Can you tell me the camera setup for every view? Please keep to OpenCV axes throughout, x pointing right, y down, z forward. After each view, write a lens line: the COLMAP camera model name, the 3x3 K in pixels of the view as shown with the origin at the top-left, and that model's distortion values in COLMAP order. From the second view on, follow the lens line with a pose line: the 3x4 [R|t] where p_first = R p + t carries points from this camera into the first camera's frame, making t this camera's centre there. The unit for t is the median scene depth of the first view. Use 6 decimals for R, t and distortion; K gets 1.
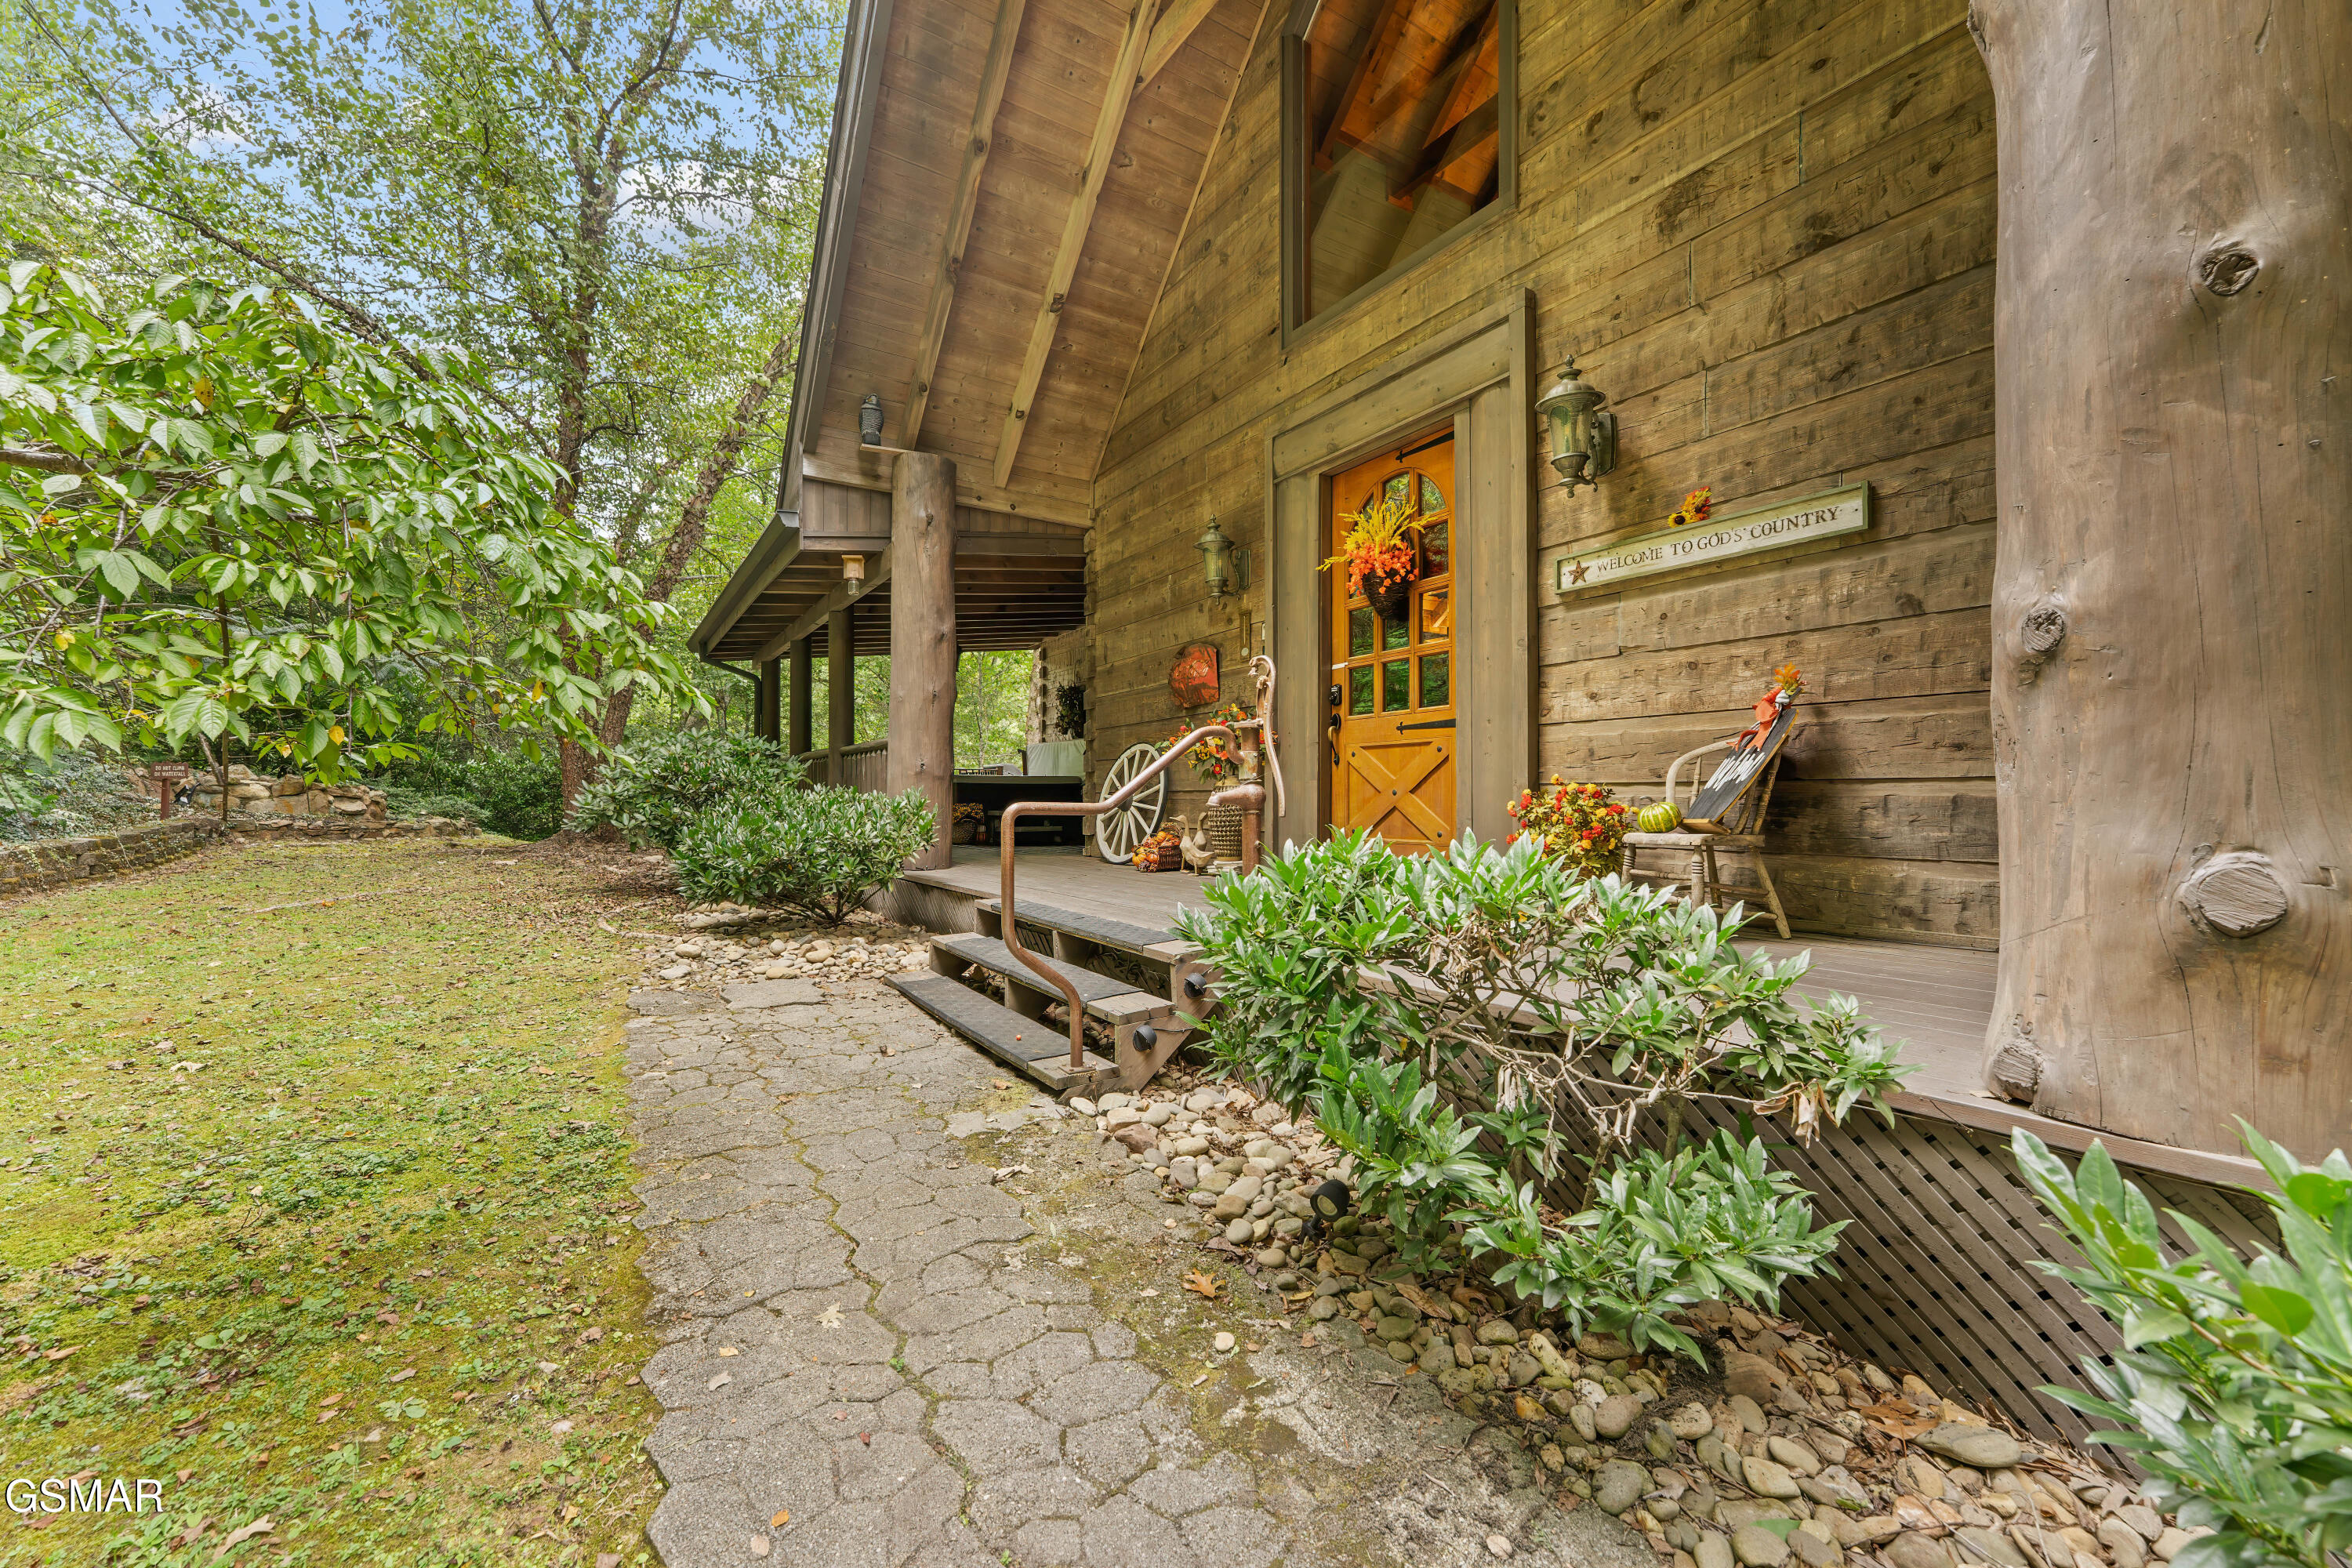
lens RADIAL K [[961.9, 0, 1176.0], [0, 961.9, 784.0], [0, 0, 1]] dist [-0.000405, -0.000382]
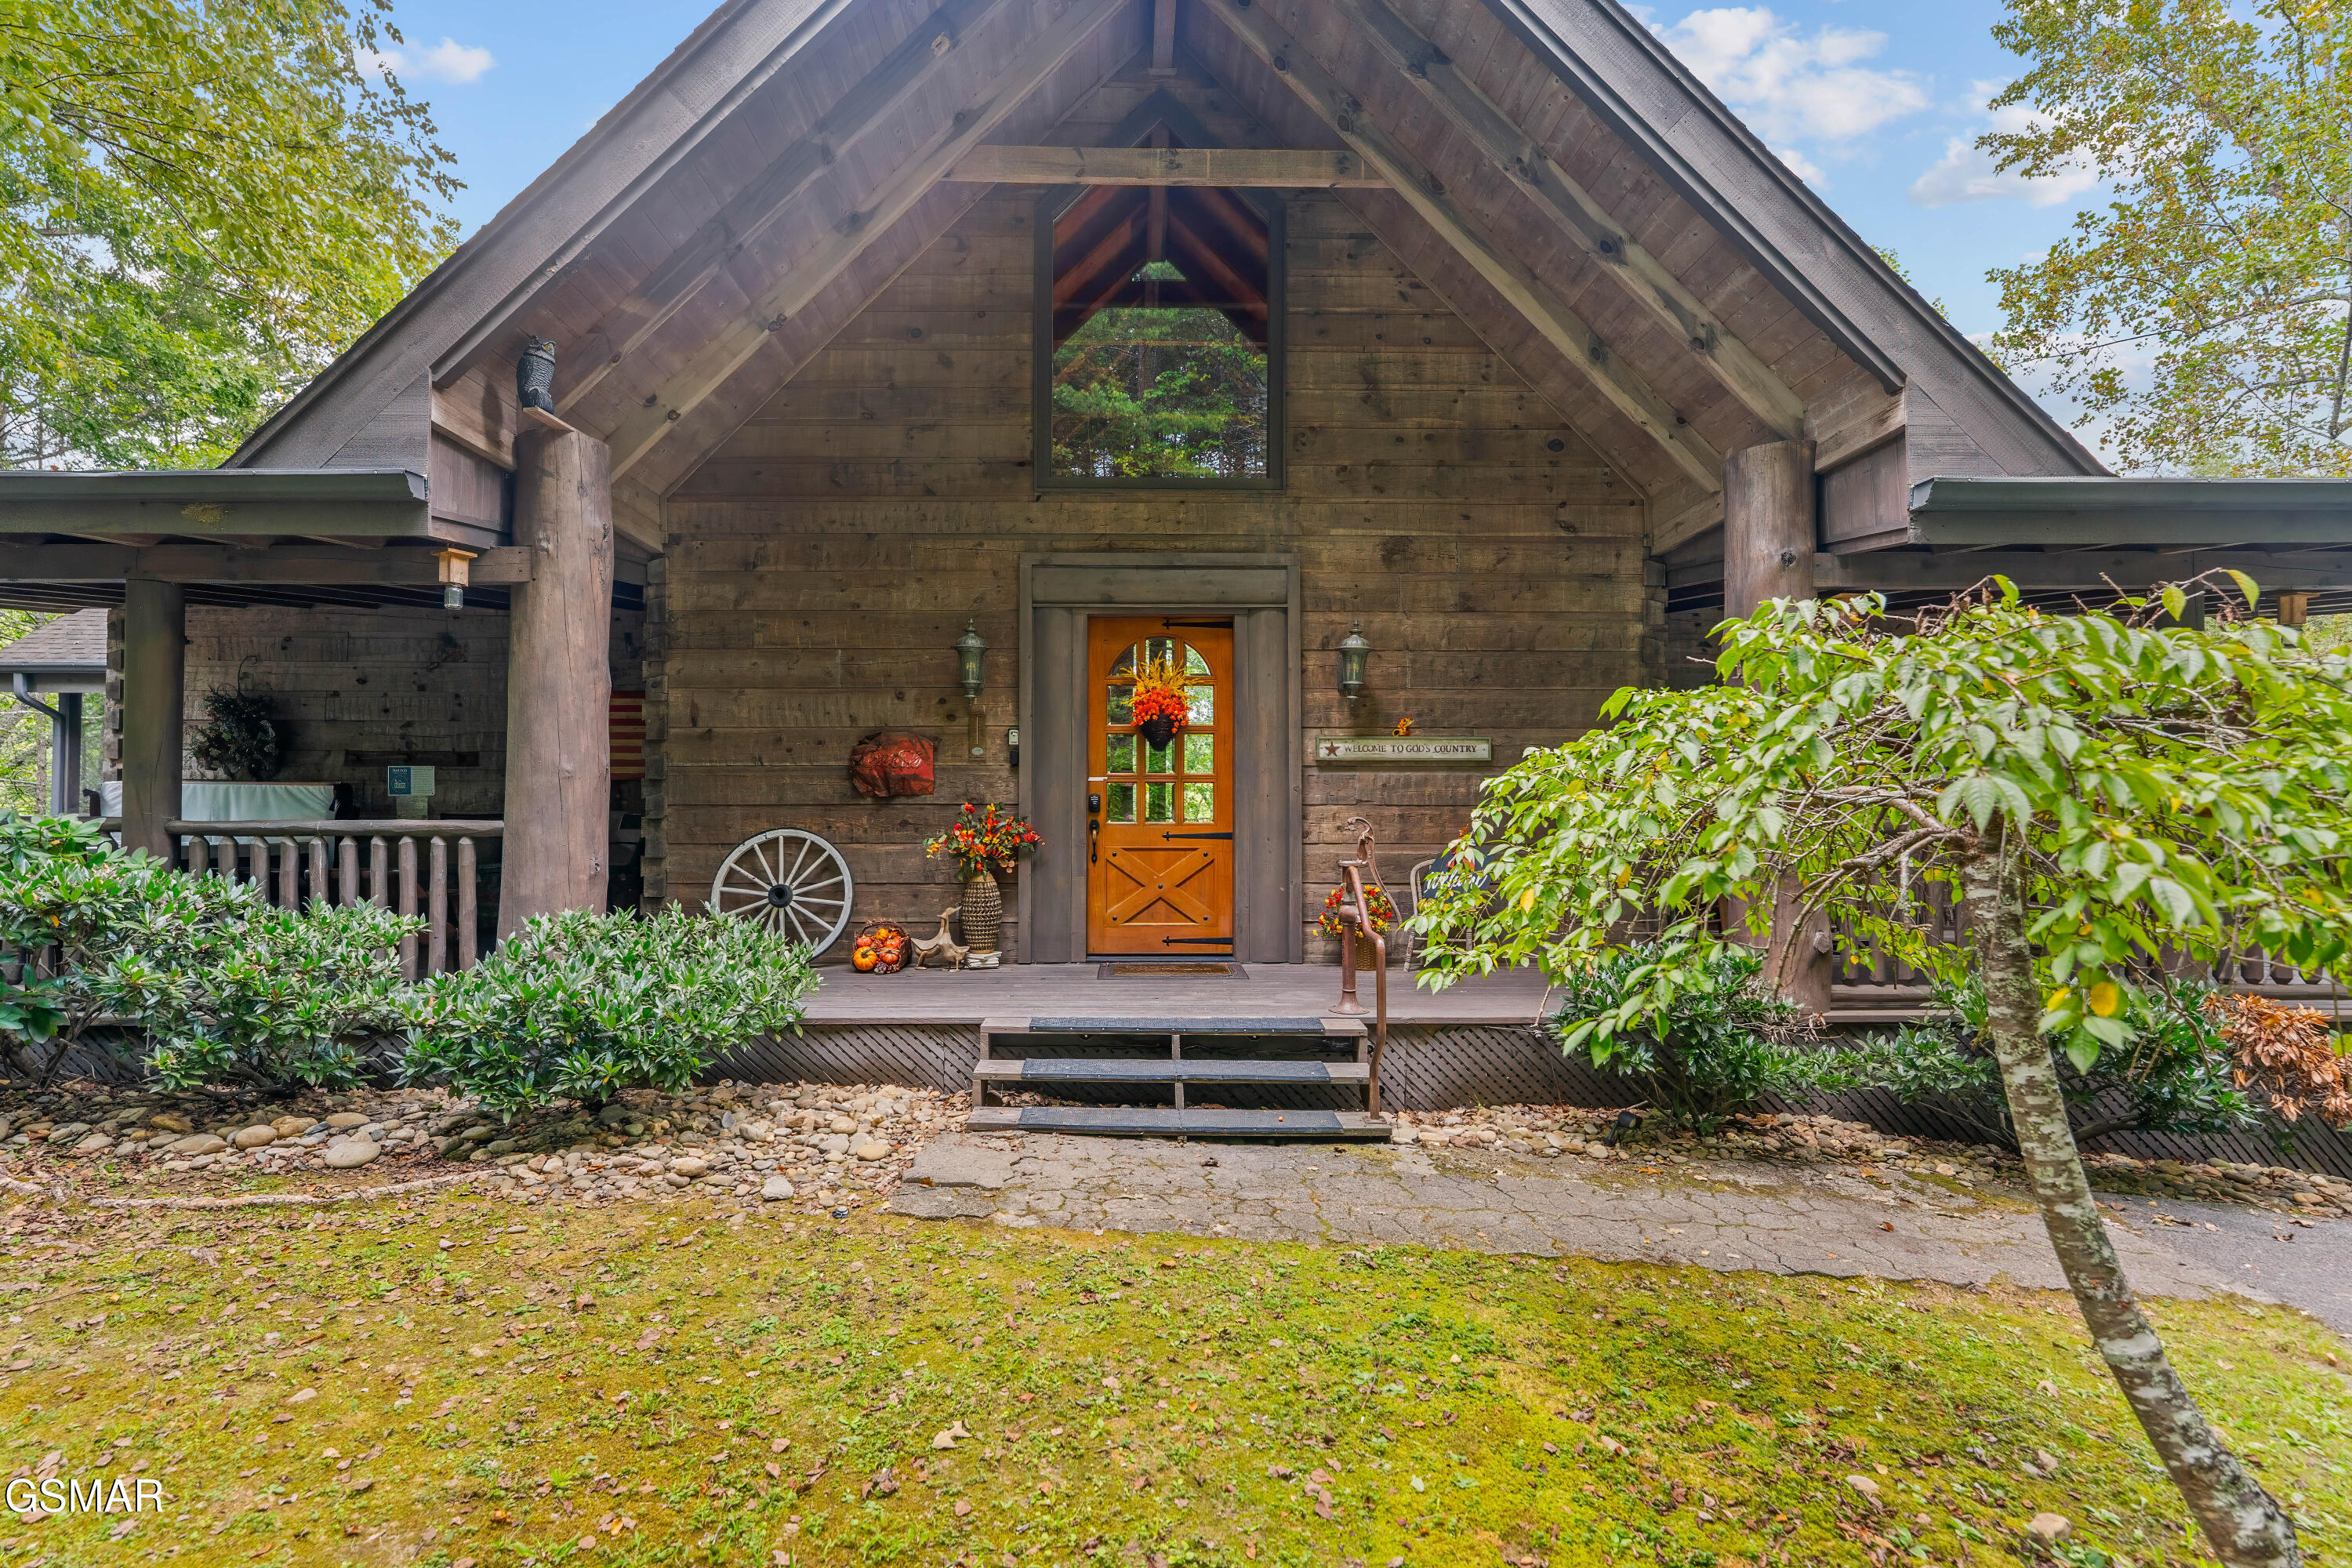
lens RADIAL K [[1034.0, 0, 1176.0], [0, 1034.0, 784.0], [0, 0, 1]] dist [-0.000895, -0.000021]
pose [[0.510865, 0.031488, 0.859084, -1.140209], [-0.019755, 0.999495, -0.024886, -0.112911], [-0.859434, -0.004258, 0.511229, 0.343873]]
